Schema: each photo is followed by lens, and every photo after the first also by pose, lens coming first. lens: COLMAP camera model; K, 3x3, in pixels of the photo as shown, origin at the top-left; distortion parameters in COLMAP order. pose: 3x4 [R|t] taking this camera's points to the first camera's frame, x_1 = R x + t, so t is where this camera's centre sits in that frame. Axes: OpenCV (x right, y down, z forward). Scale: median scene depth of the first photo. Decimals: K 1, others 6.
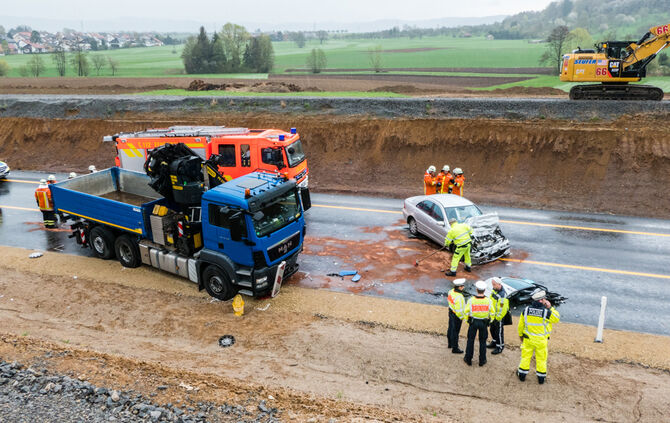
lens RADIAL K [[613.7, 0, 335.0], [0, 613.7, 211.5], [0, 0, 1]] dist [-0.001163, 0.001585]
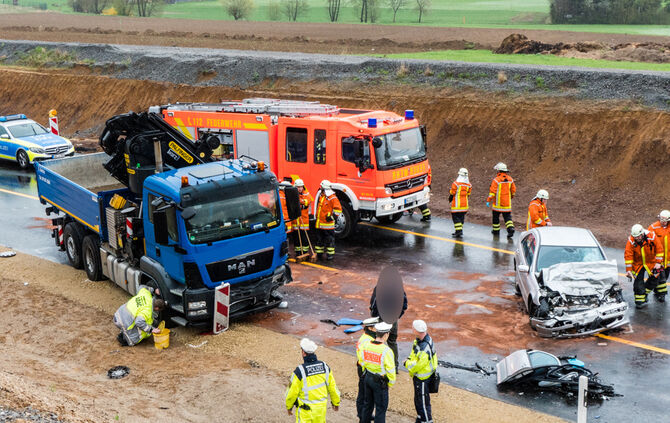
lens RADIAL K [[1207.4, 0, 335.0], [0, 1207.4, 211.5], [0, 0, 1]] dist [0.010509, -0.028361]
pose [[0.908717, 0.090624, -0.407456, 0.397800], [-0.117644, 0.992180, -0.041698, 0.028905], [0.400491, 0.085827, 0.912272, -0.156156]]
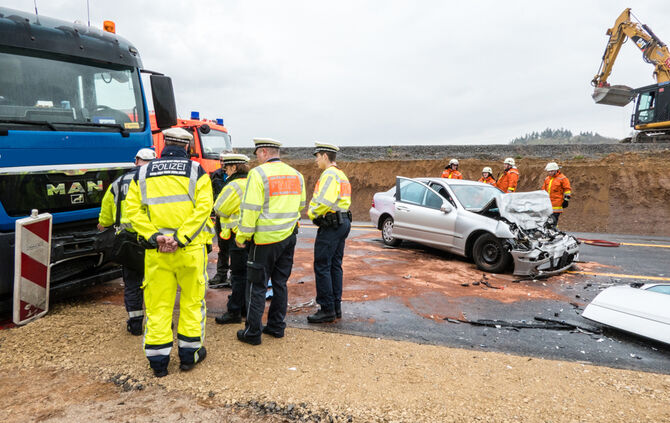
lens RADIAL K [[463.2, 0, 334.9], [0, 463.2, 222.3], [0, 0, 1]] dist [0.000585, -0.002932]
pose [[0.997253, 0.033933, 0.065833, 0.039775], [-0.021853, 0.984109, -0.176217, 0.086007], [-0.070767, 0.174294, 0.982147, 0.495797]]
